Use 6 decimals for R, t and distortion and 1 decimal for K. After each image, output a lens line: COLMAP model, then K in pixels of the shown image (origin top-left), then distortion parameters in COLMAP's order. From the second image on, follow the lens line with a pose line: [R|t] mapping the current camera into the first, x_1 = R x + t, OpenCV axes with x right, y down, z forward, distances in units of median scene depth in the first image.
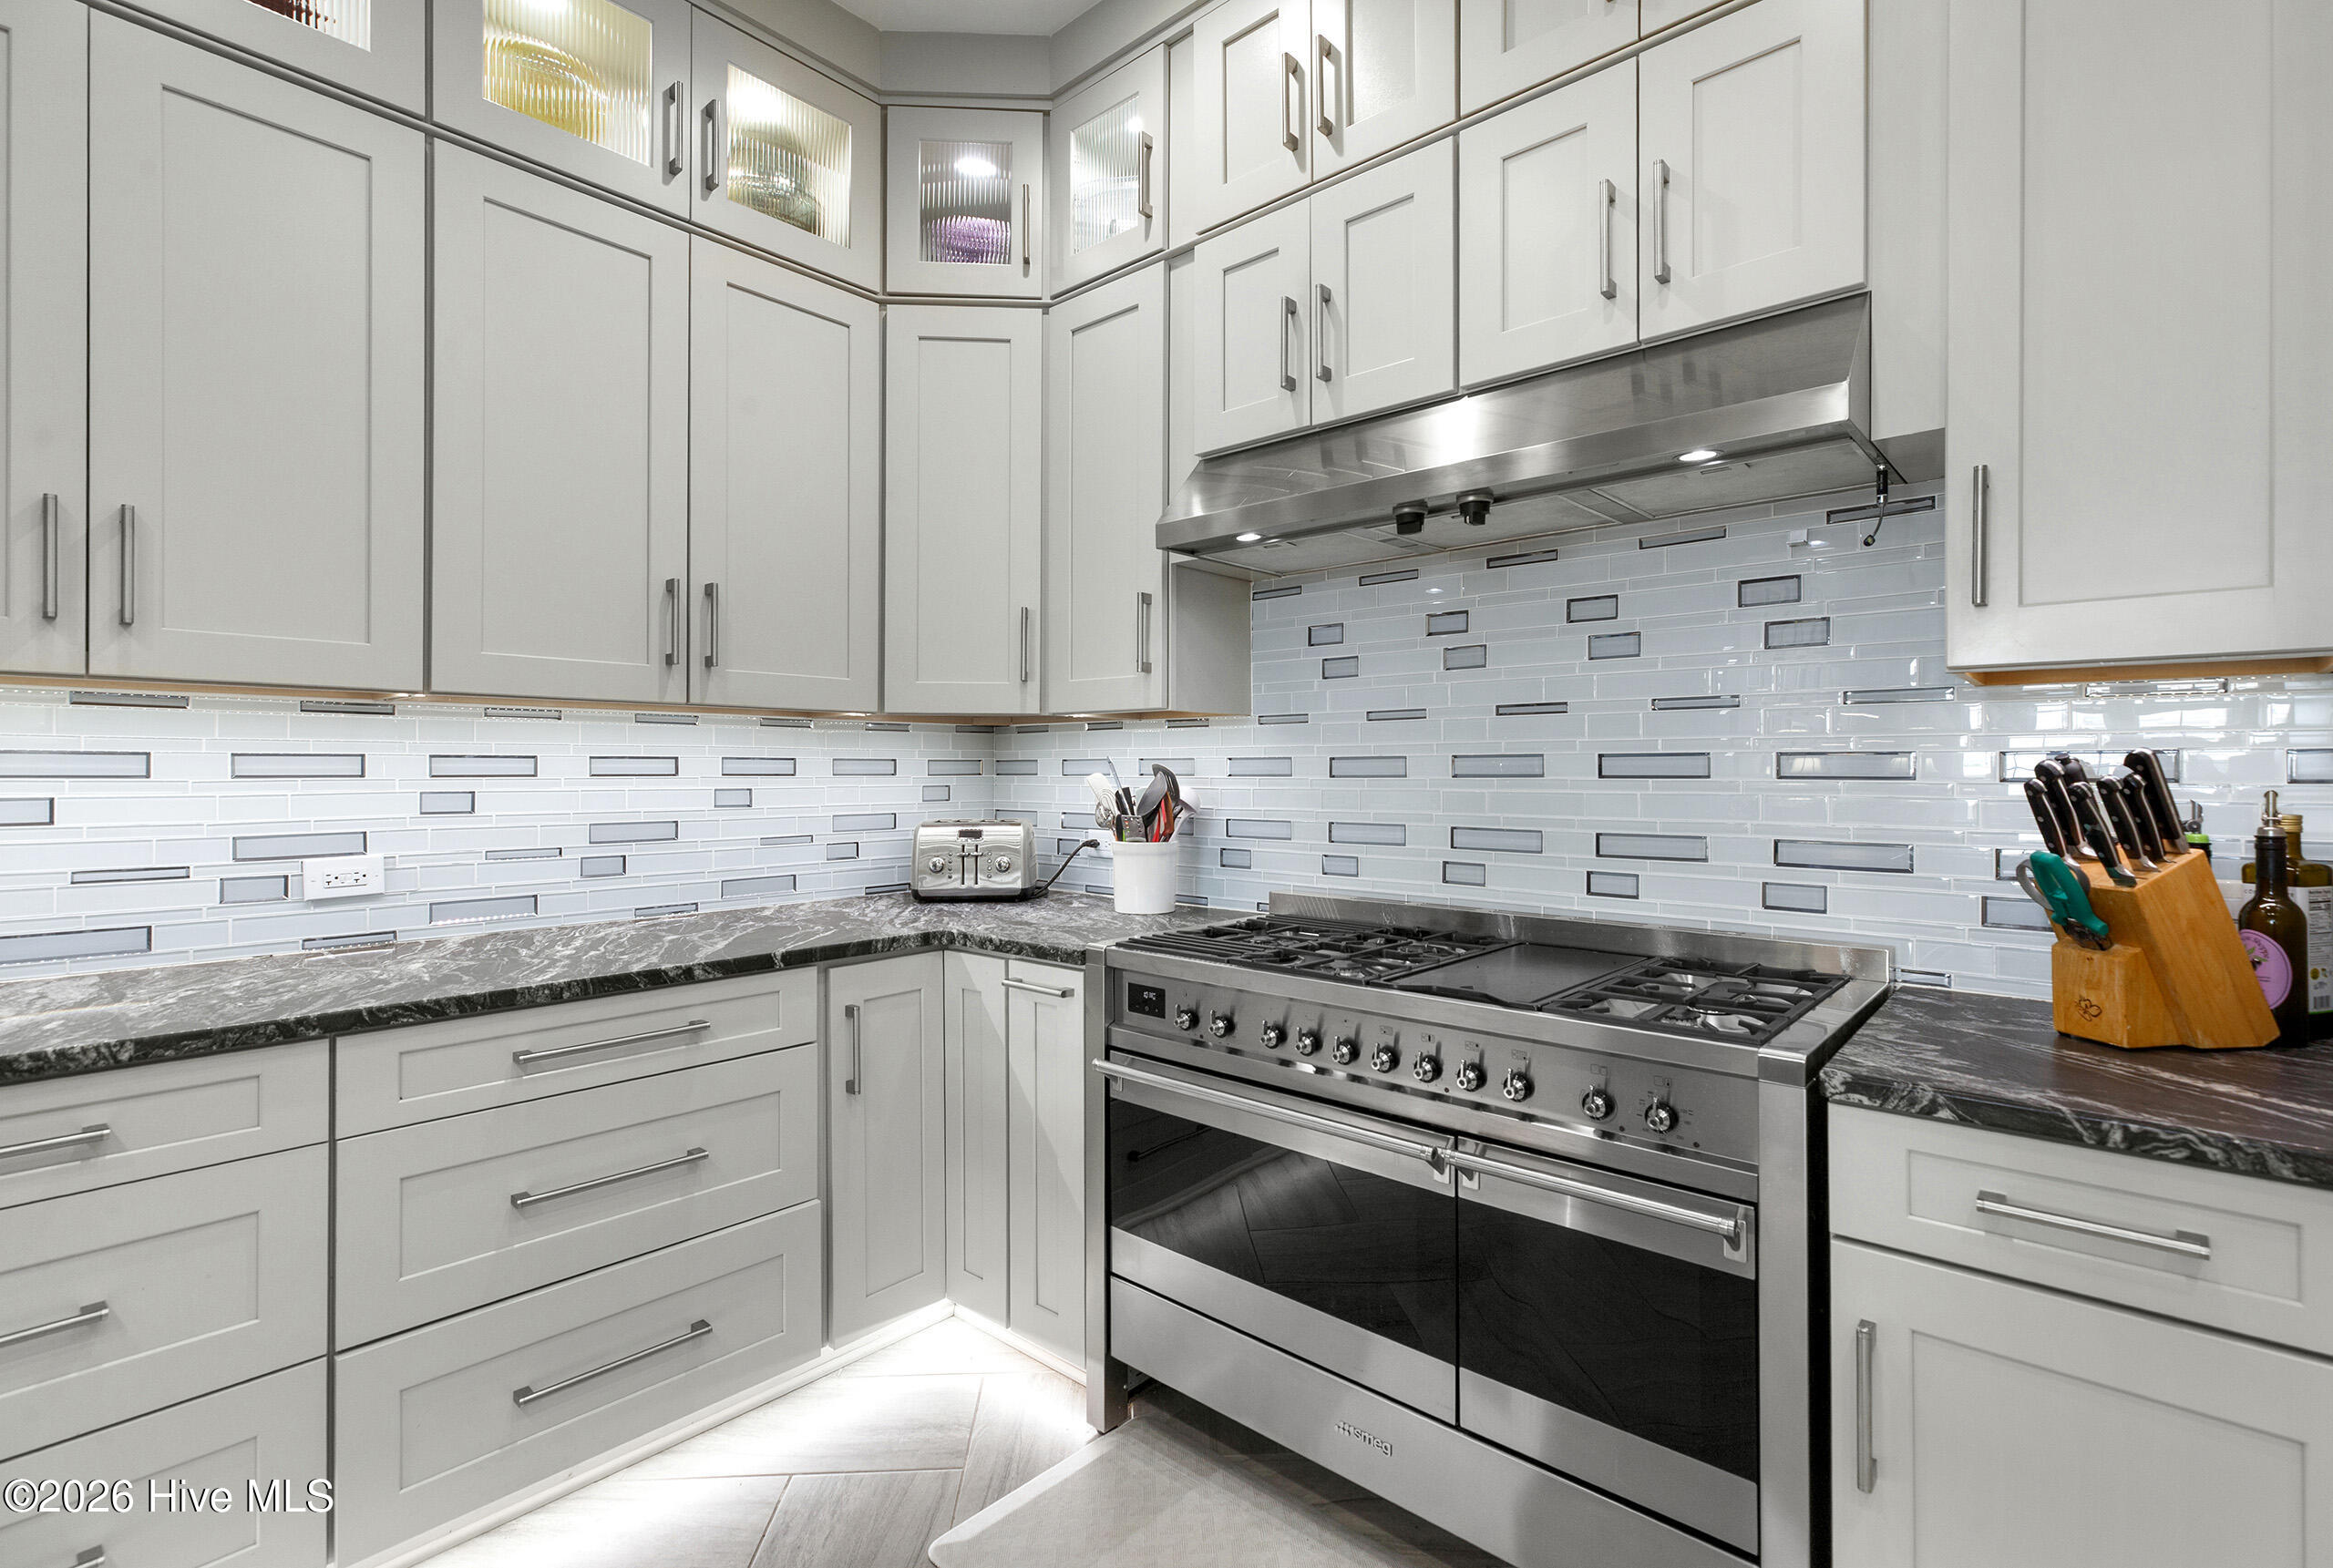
lens RADIAL K [[1045.3, 0, 1181.4], [0, 1045.3, 772.5], [0, 0, 1]] dist [0.005119, -0.000635]
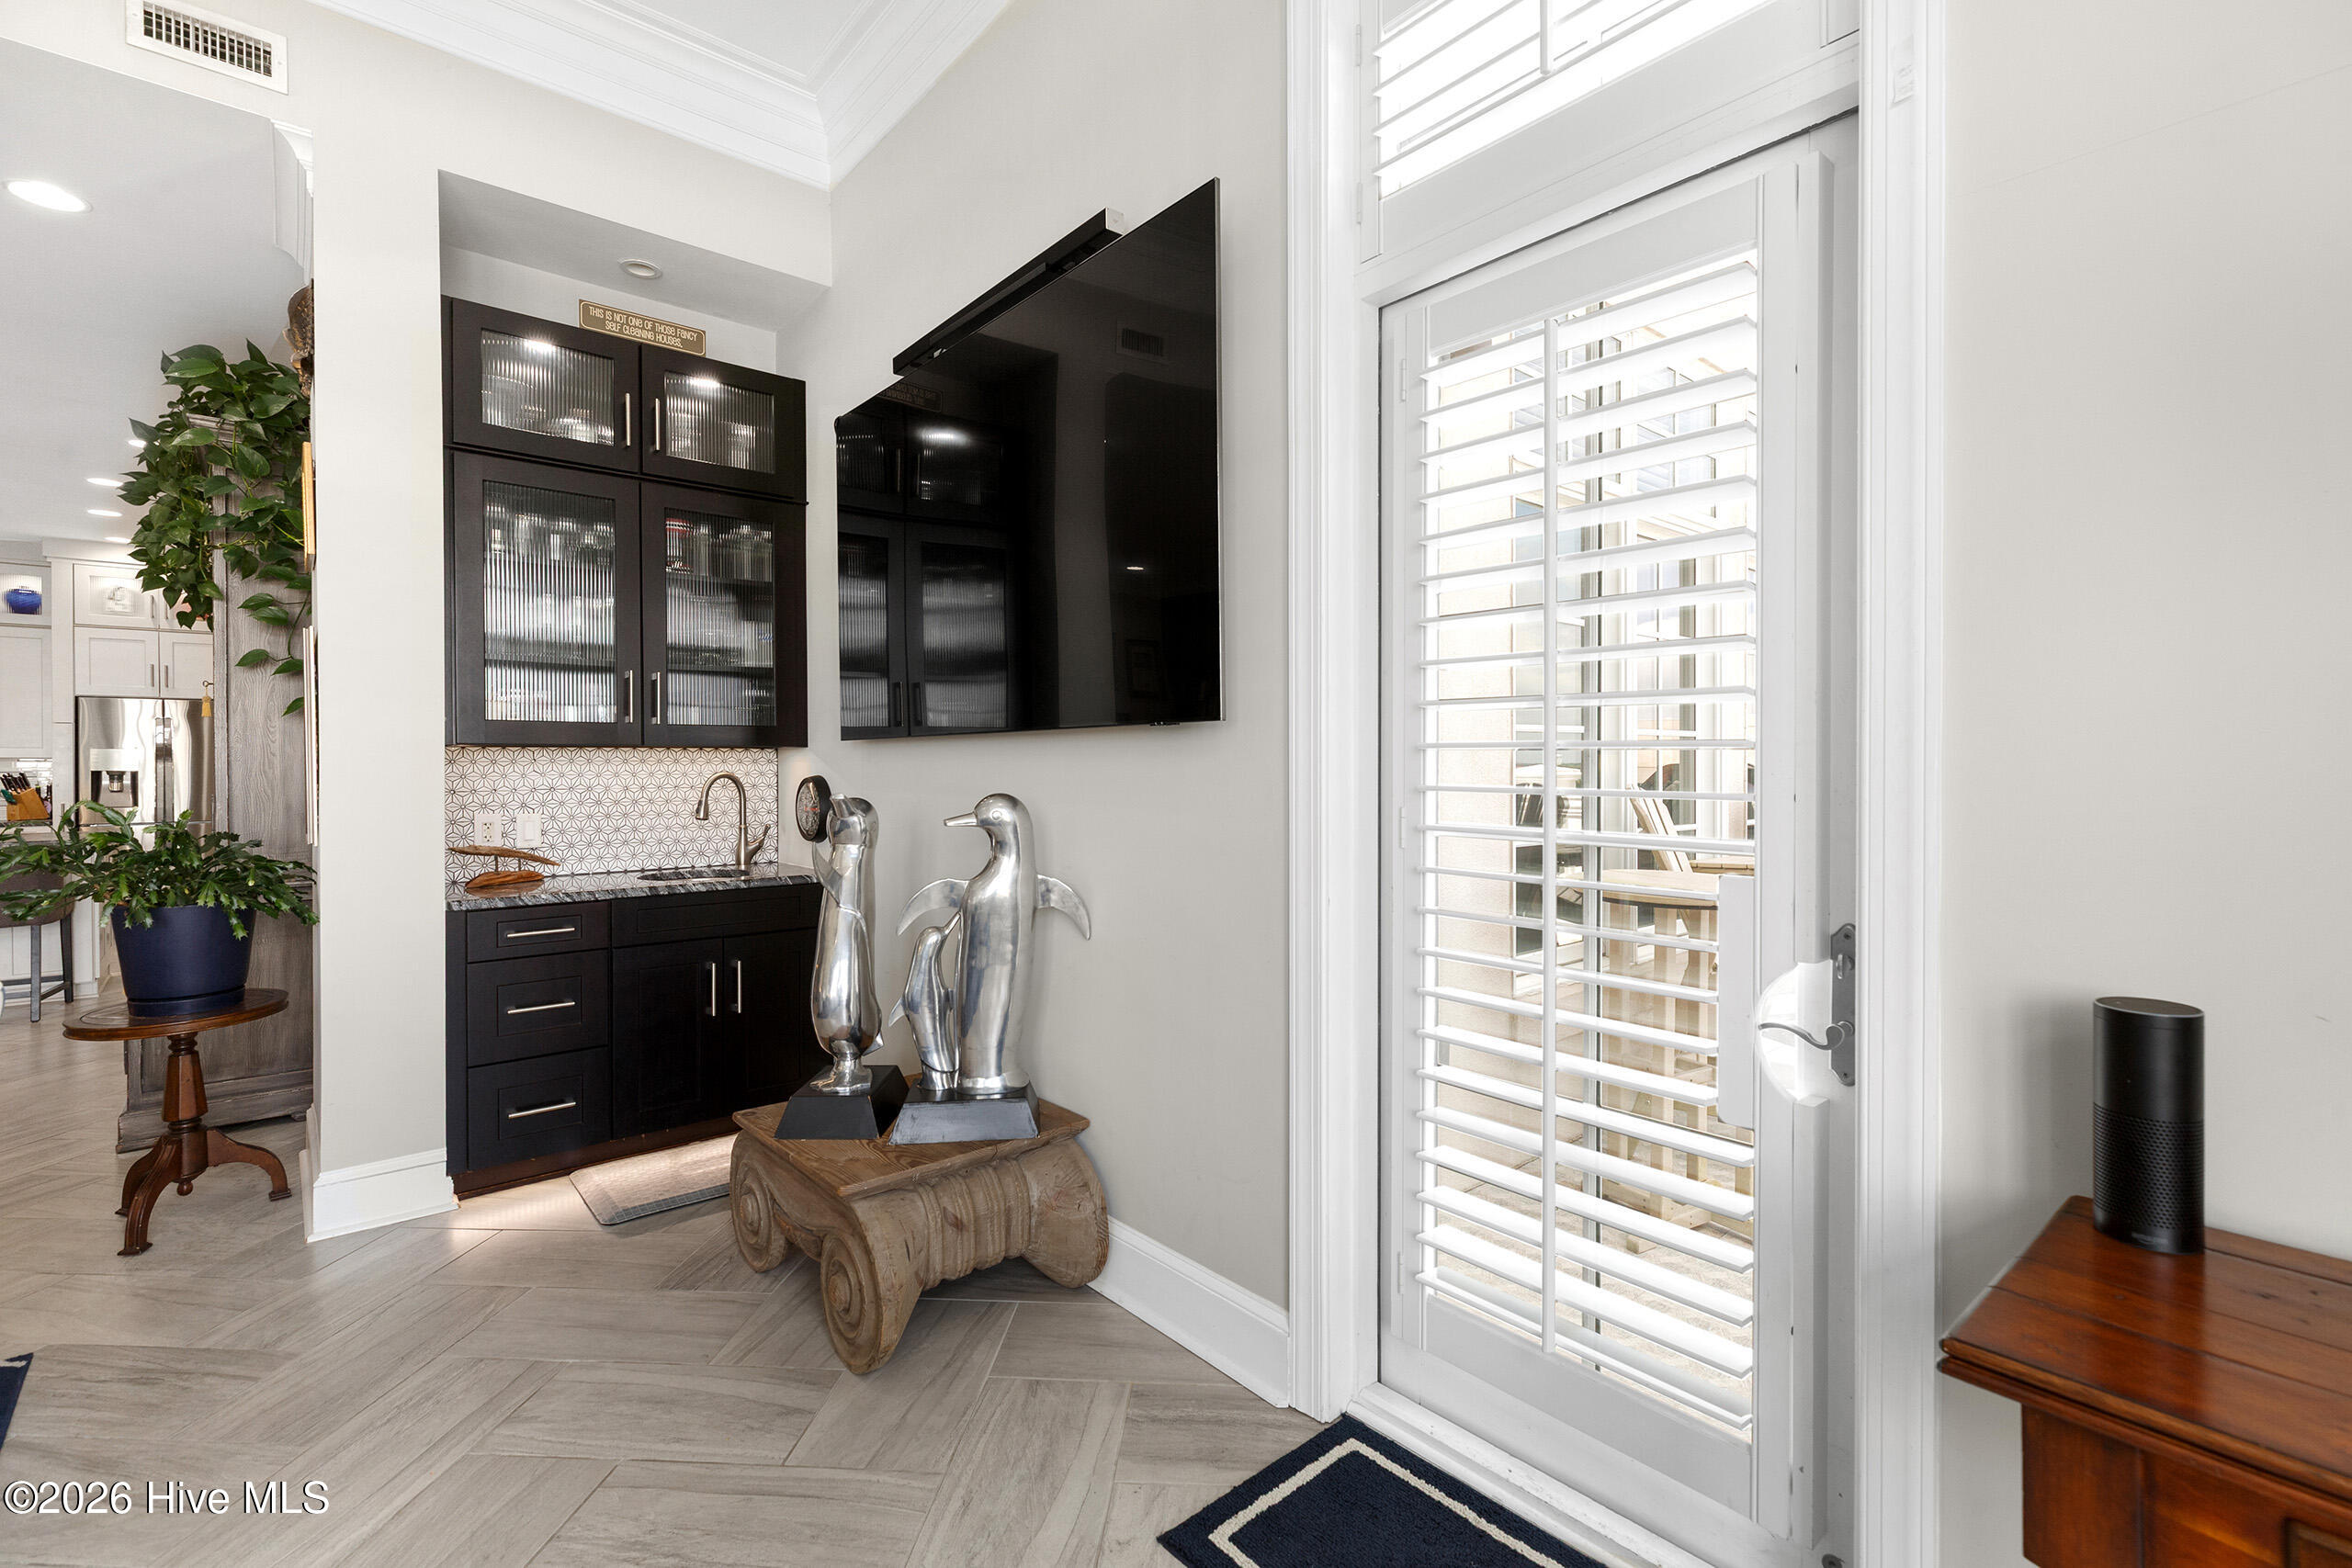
lens RADIAL K [[1053.9, 0, 1175.4], [0, 1053.9, 770.3], [0, 0, 1]] dist [0.005119, -0.000635]
pose [[0.130945, -0.007260, 0.991363, -2.765524], [0.004990, 0.999965, 0.006664, -0.025813], [-0.991377, 0.004074, 0.130976, -4.135244]]
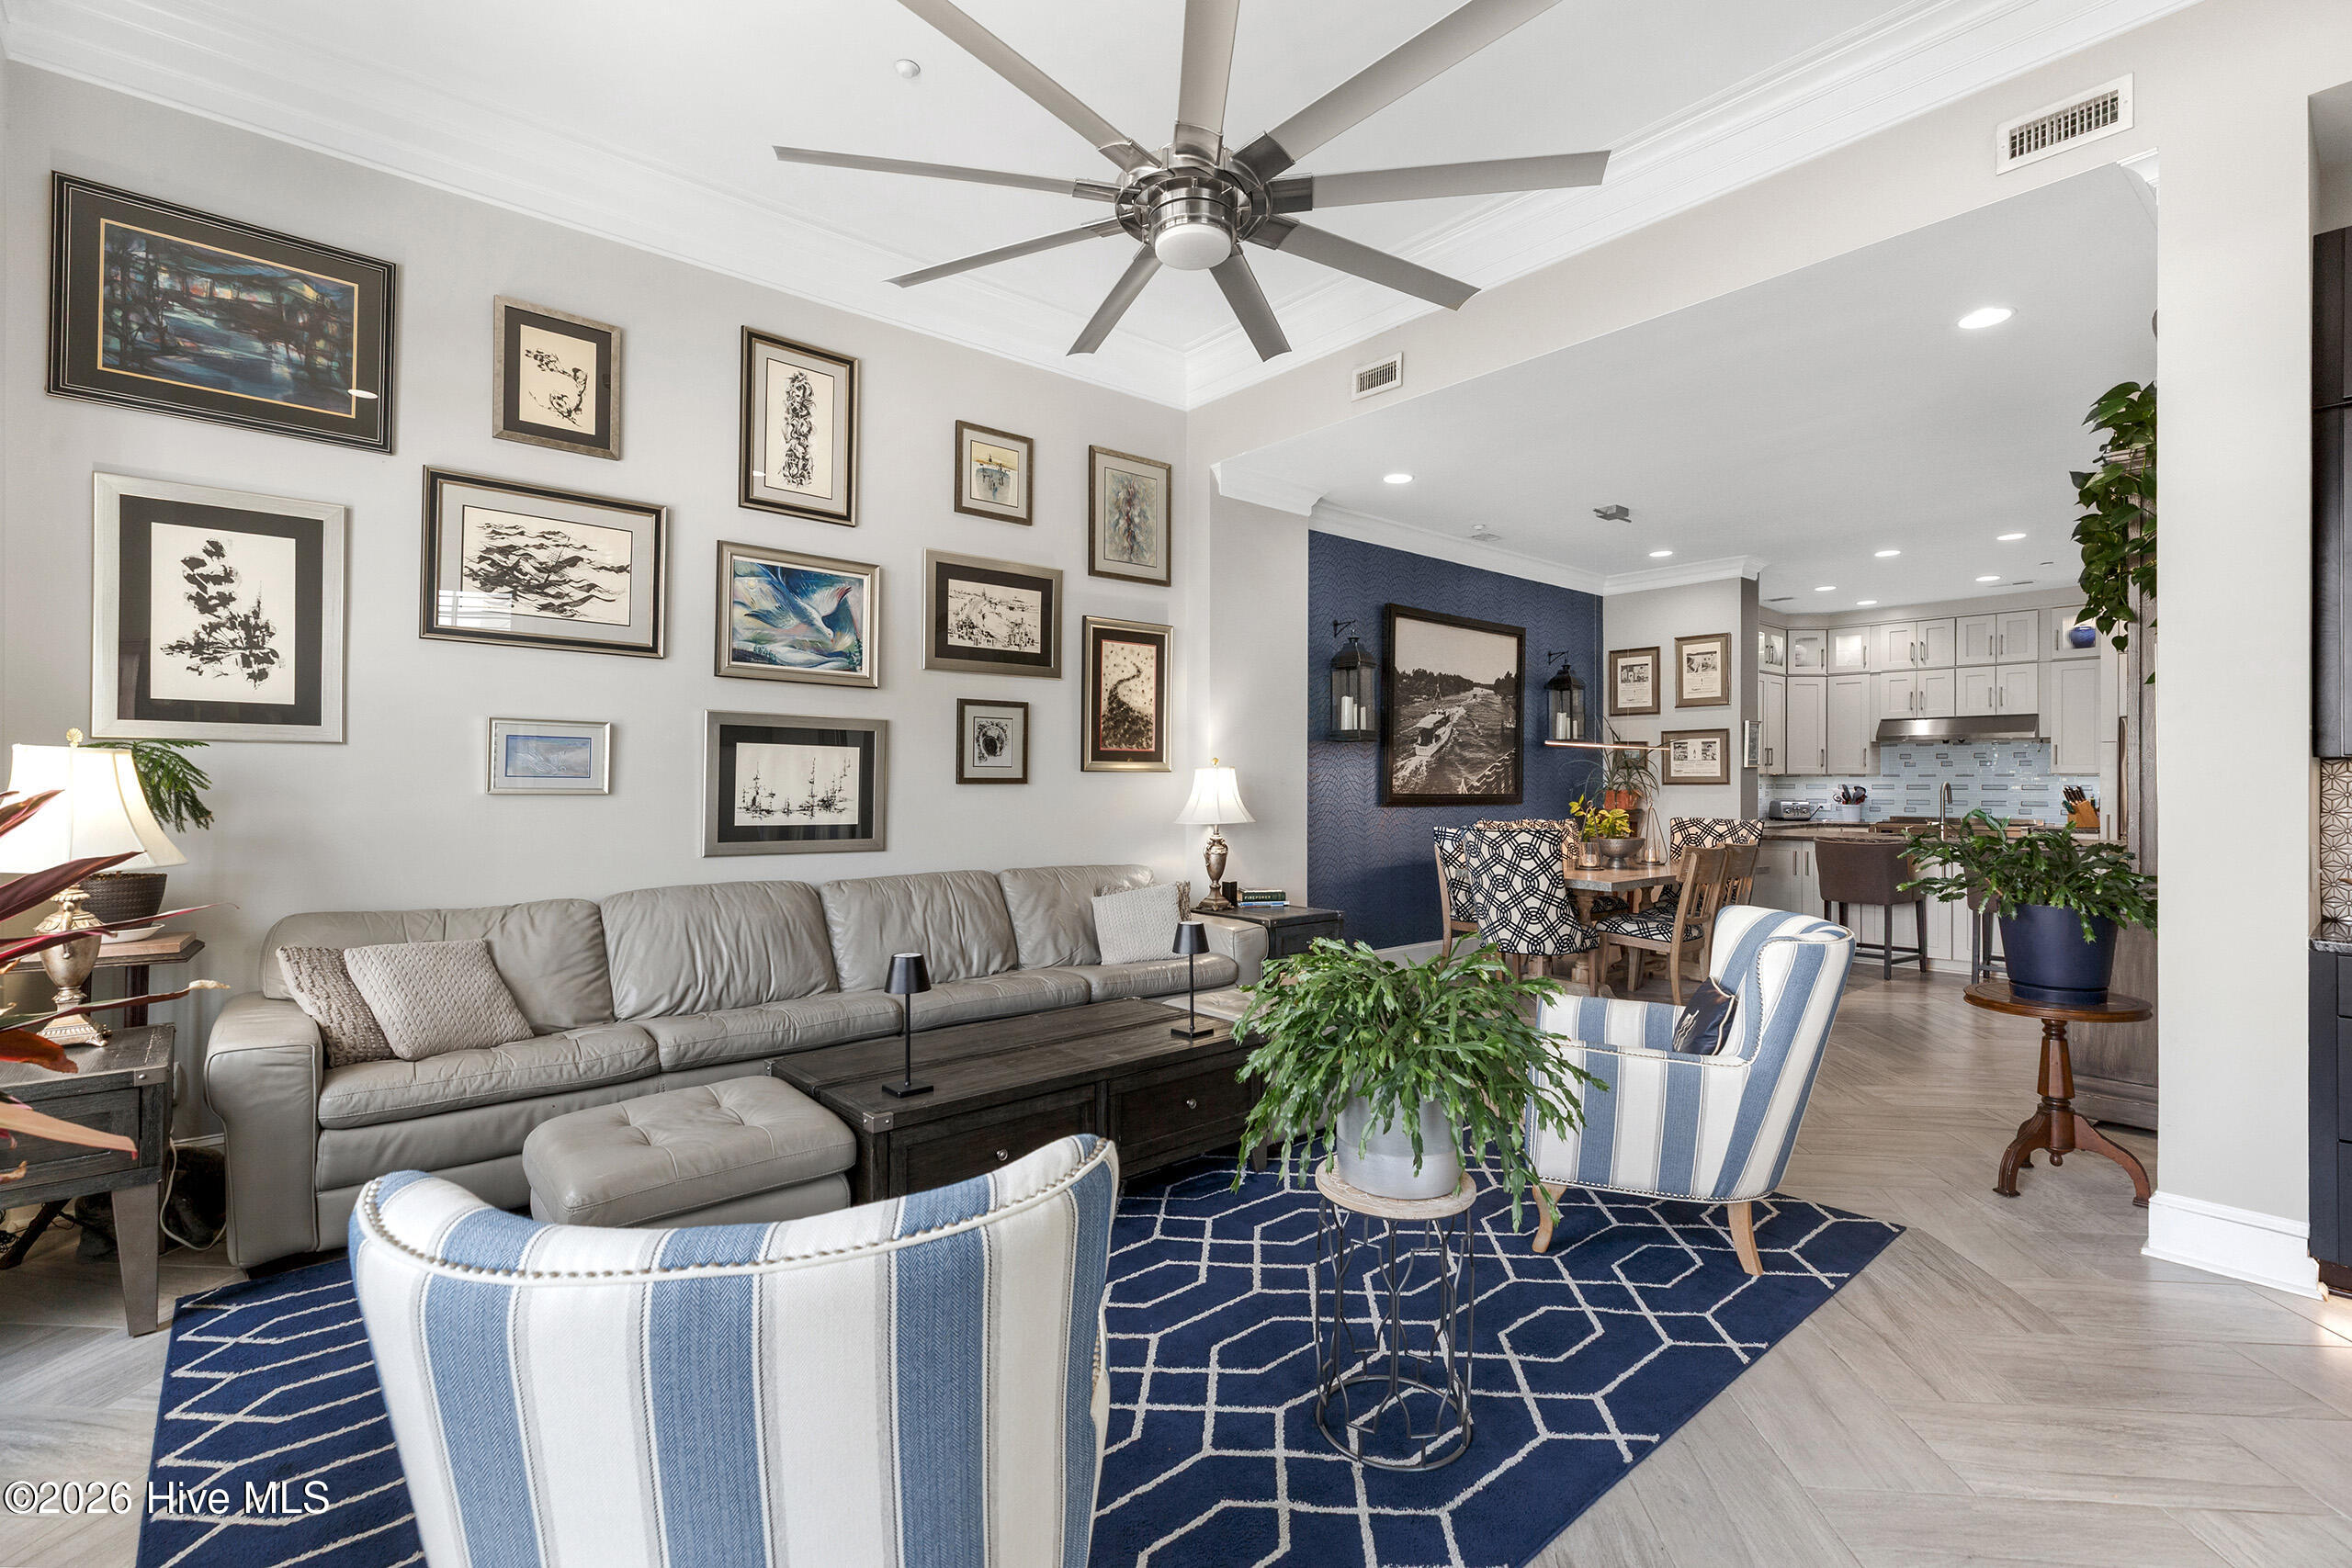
lens RADIAL K [[1053.9, 0, 1178.8], [0, 1053.9, 782.0], [0, 0, 1]] dist [0.005119, -0.000635]
pose [[0.990112, 0.000709, -0.140276, -2.606693], [-0.000787, 1.000000, -0.000500, -0.025311], [0.140275, 0.000605, 0.990112, -4.394003]]
